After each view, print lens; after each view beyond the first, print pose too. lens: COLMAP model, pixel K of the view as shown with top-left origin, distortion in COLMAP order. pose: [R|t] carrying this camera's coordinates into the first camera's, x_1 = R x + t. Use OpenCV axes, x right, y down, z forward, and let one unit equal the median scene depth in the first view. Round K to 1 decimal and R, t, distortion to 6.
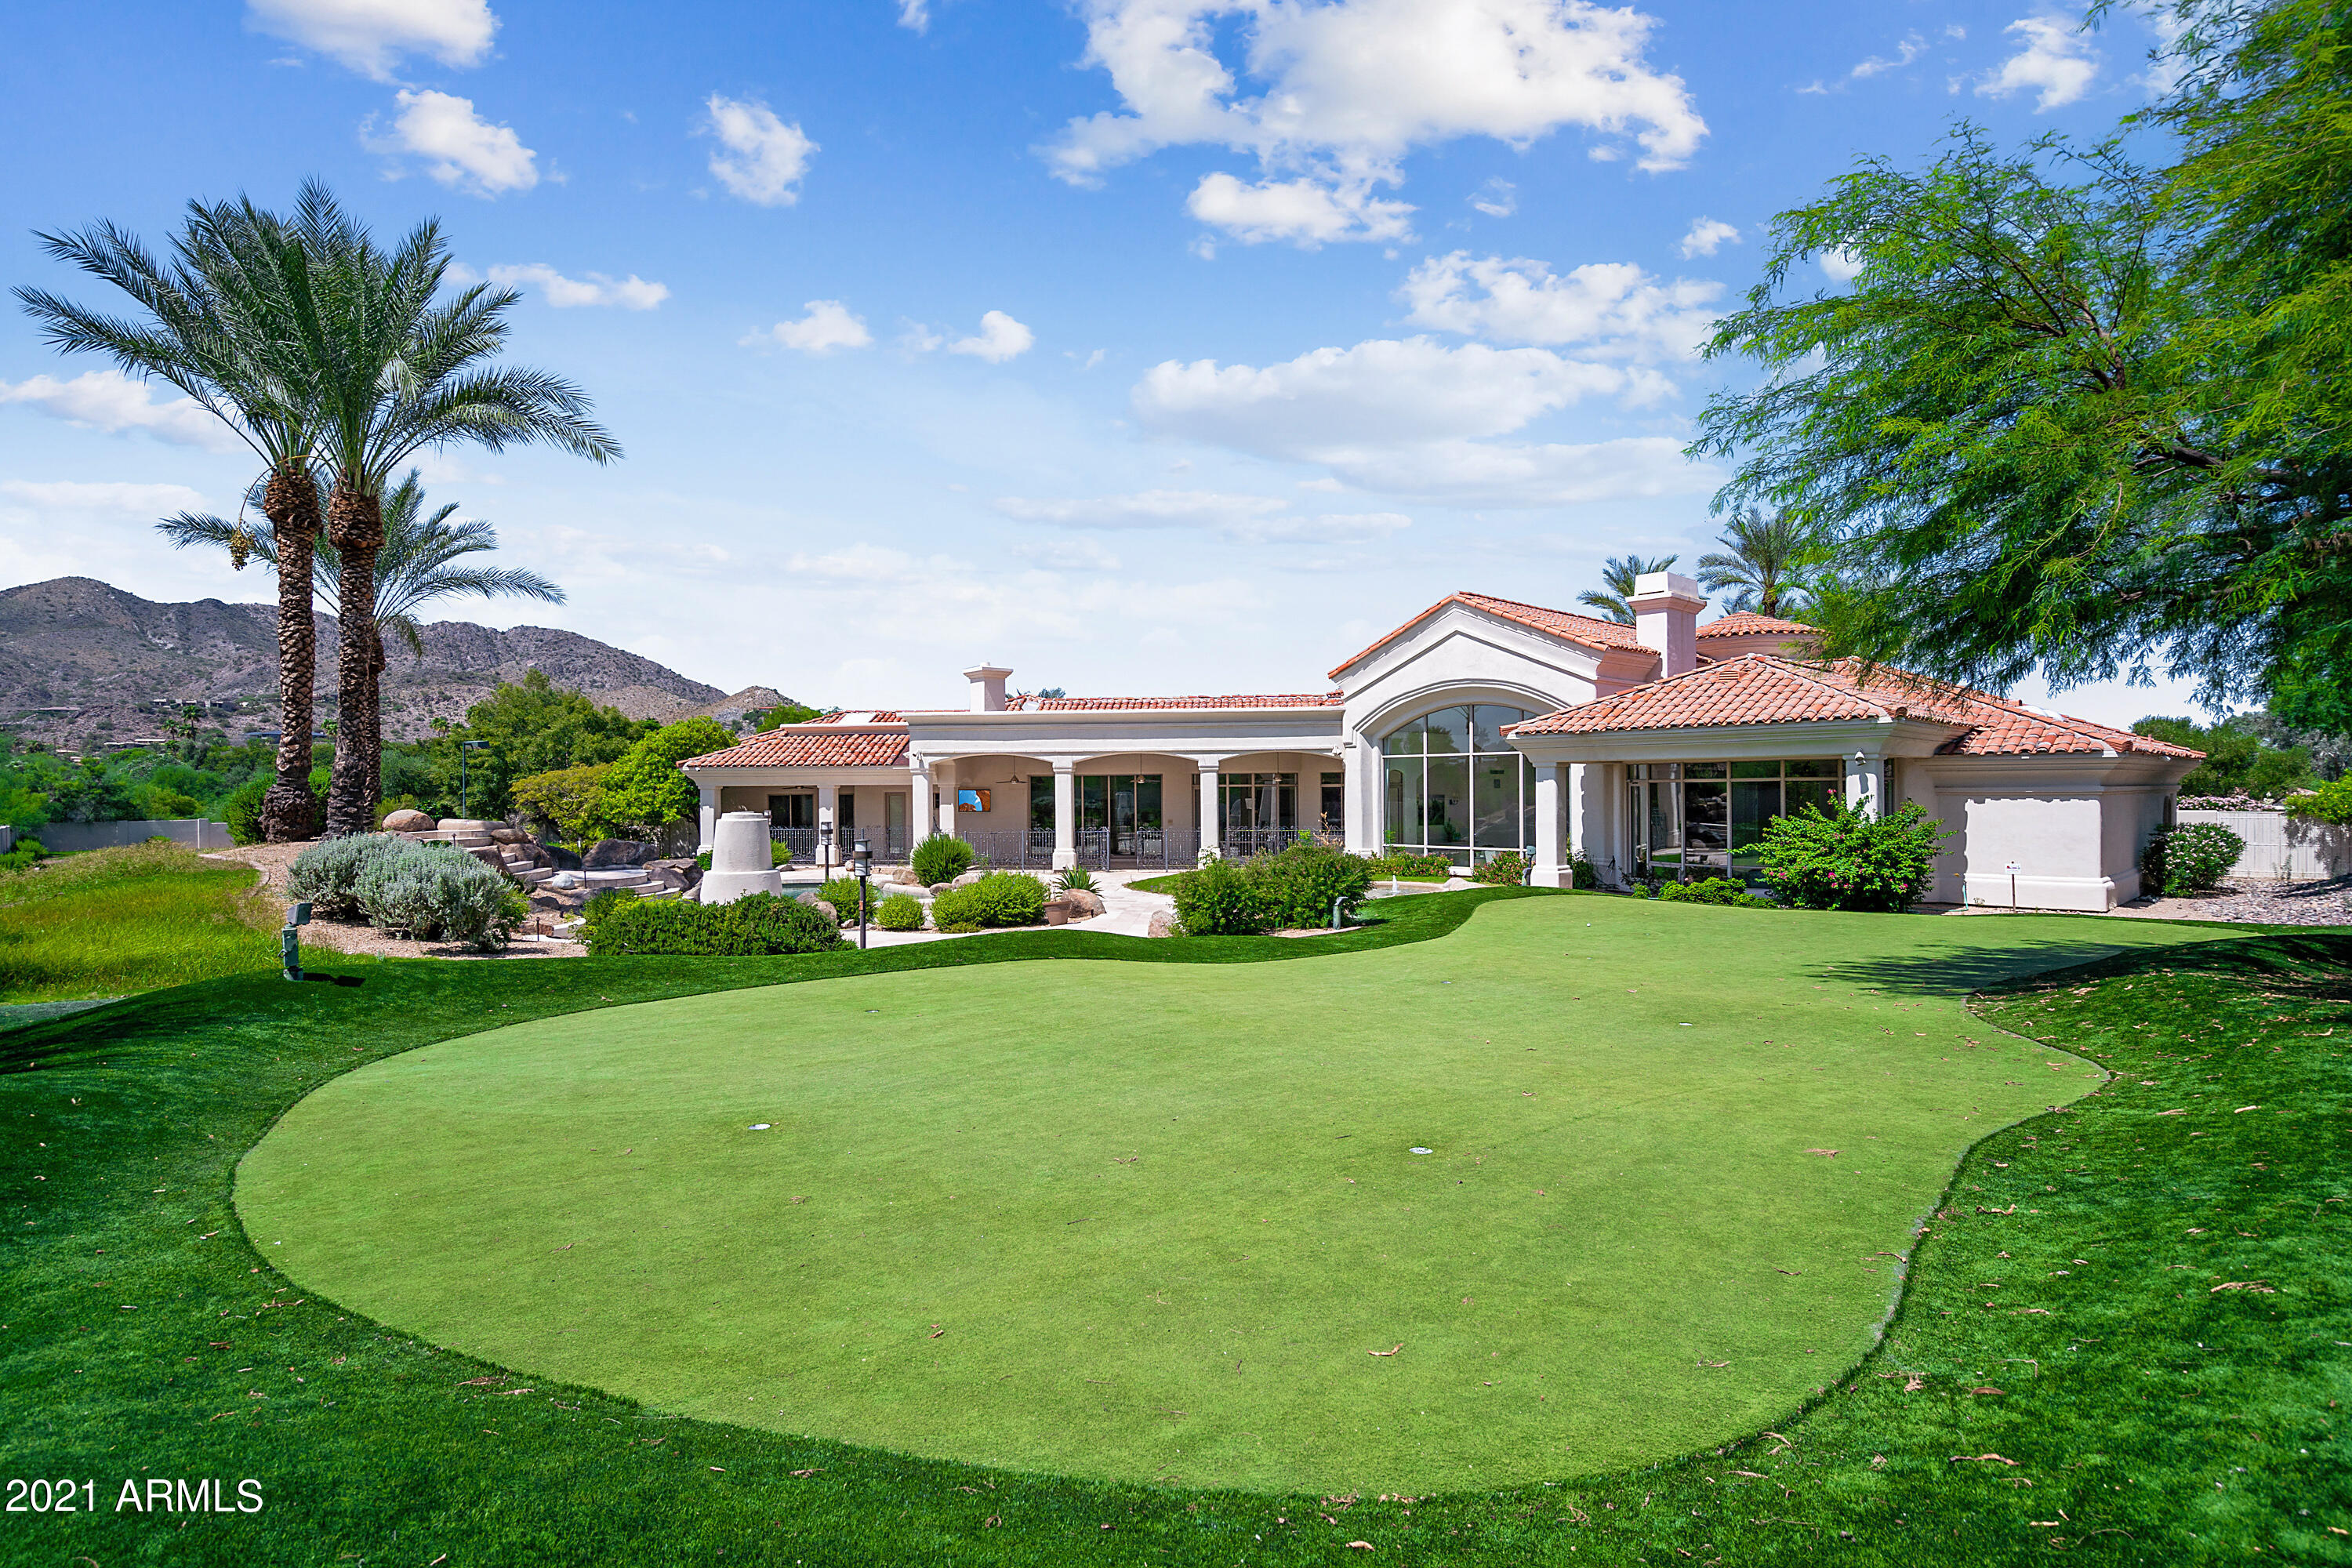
lens RADIAL K [[1155.9, 0, 1170.6], [0, 1155.9, 784.4], [0, 0, 1]] dist [-0.001251, 0.000016]
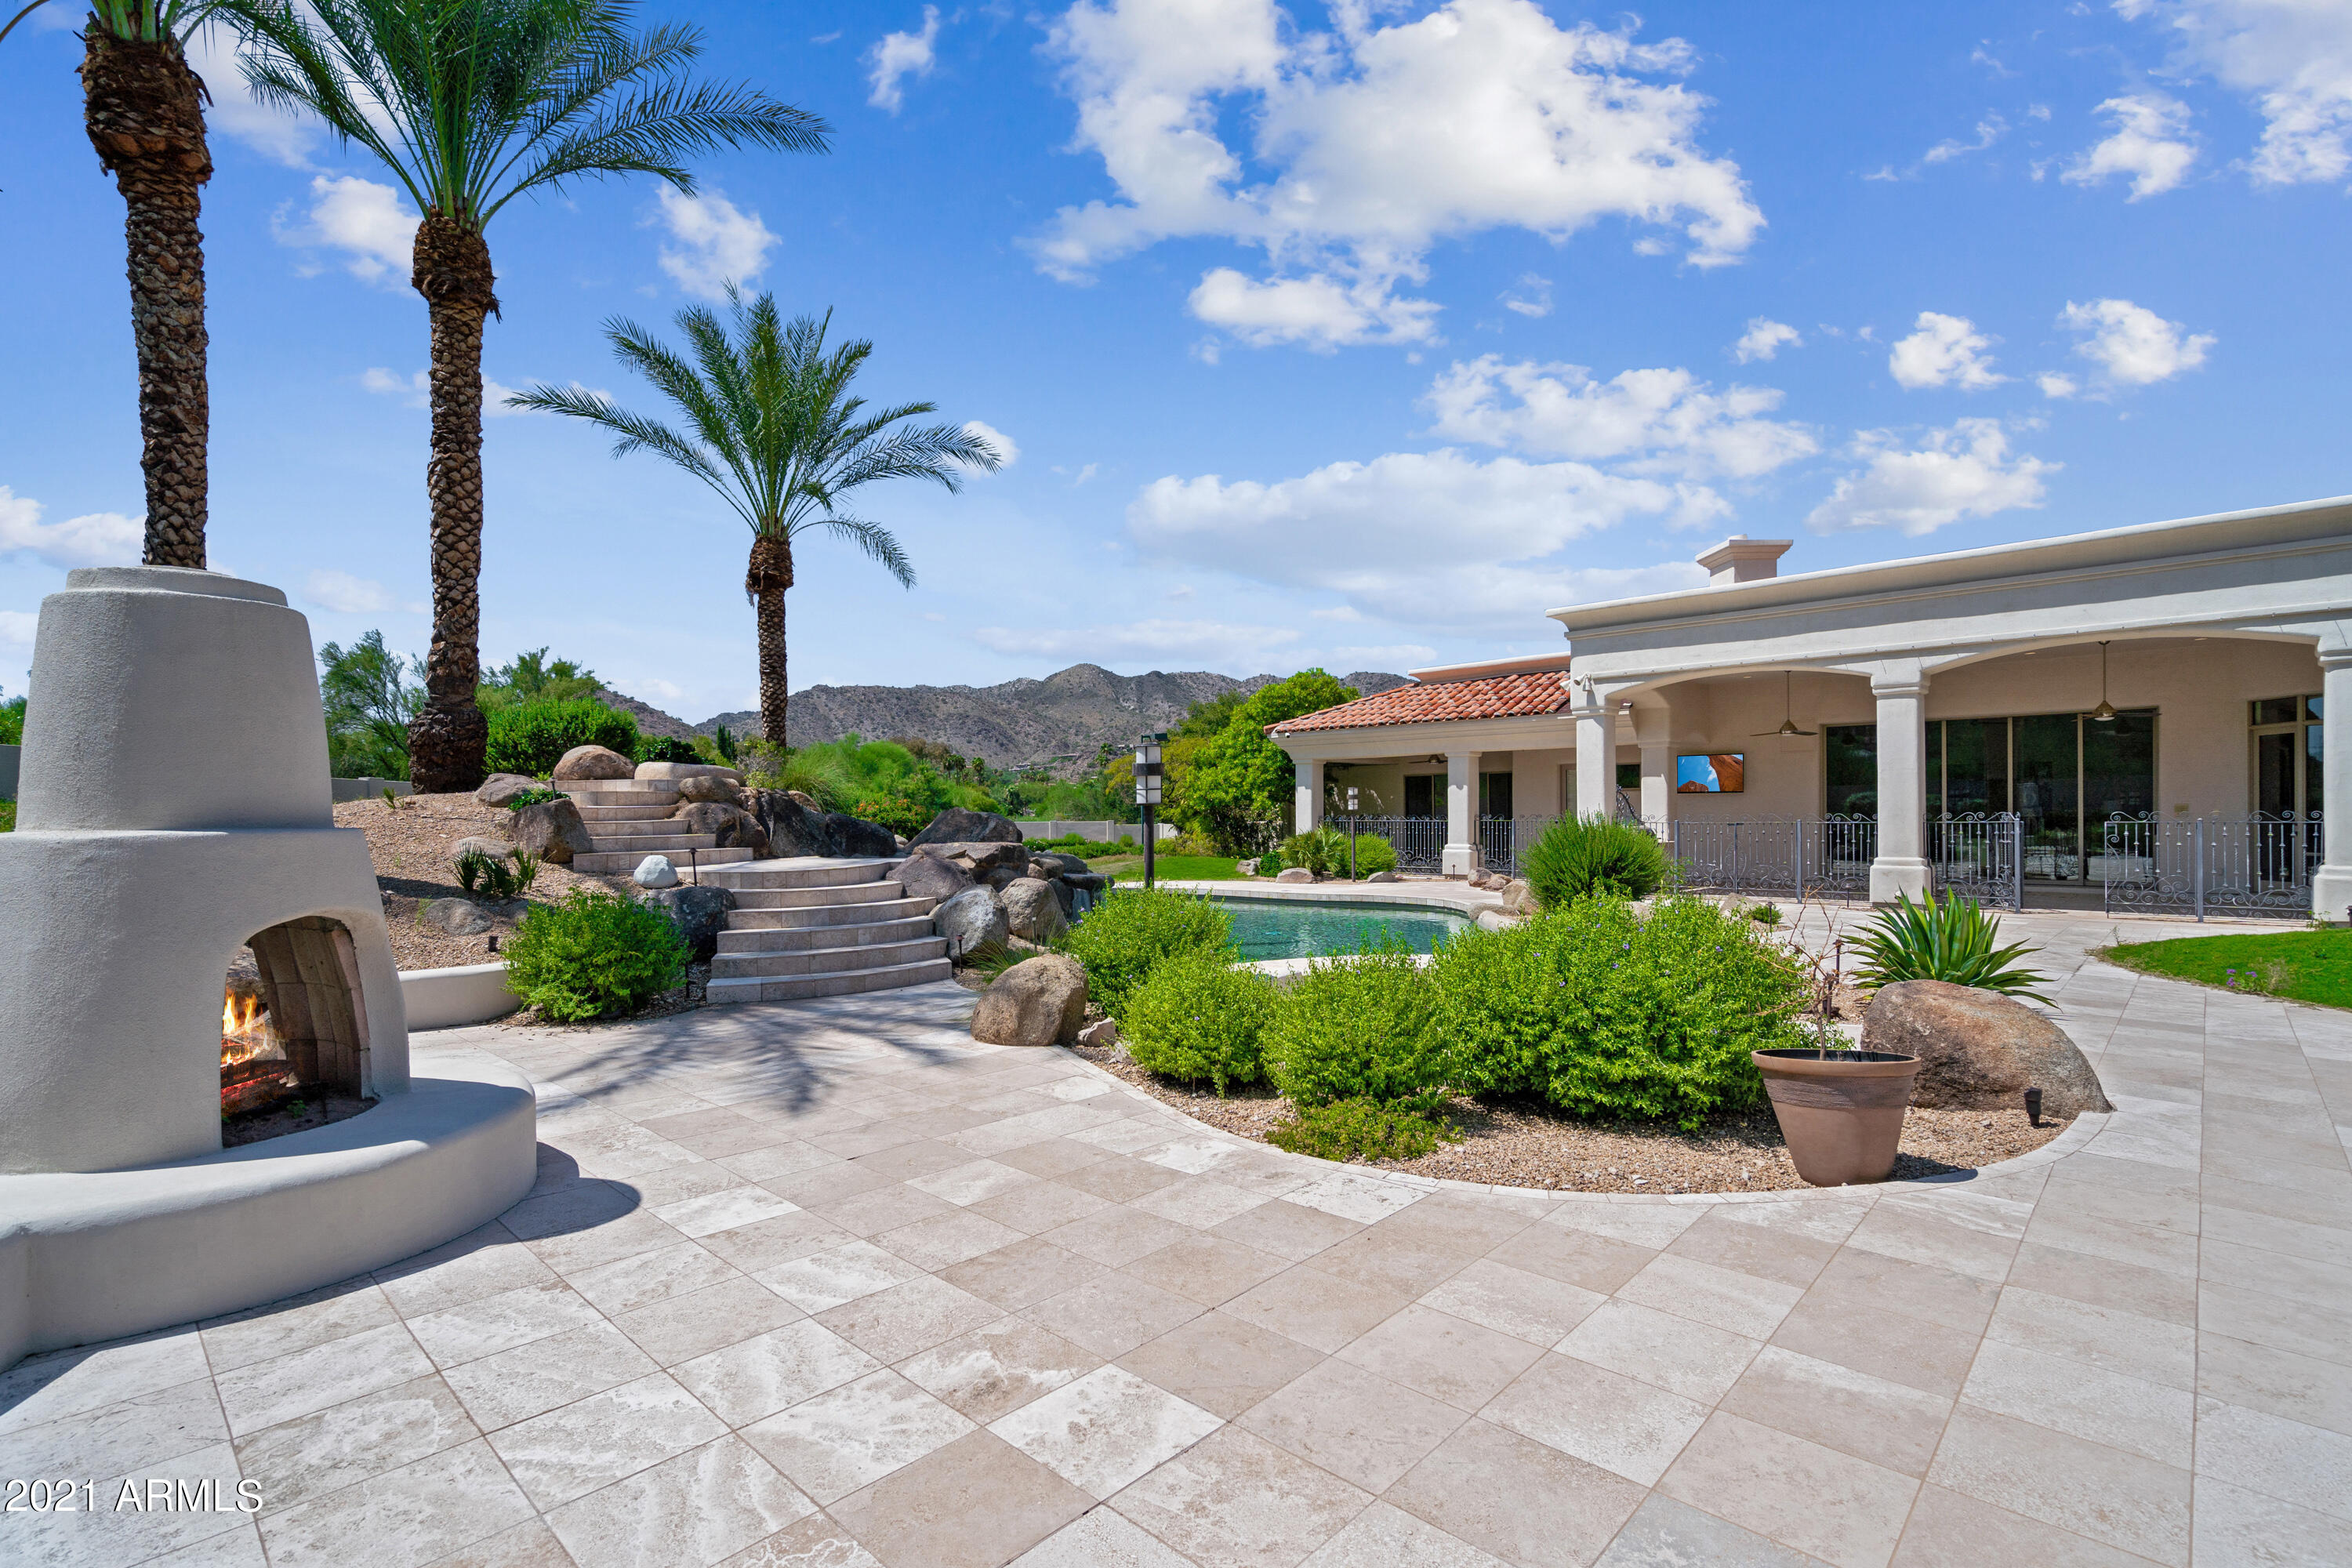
lens RADIAL K [[1085.6, 0, 1166.6], [0, 1085.6, 804.4], [0, 0, 1]] dist [-0.000111, 0.000318]
pose [[0.770121, -0.004693, -0.637881, -0.036694], [0.003391, 0.999989, -0.003263, 0.031301], [0.637889, 0.000350, 0.770128, 0.428884]]
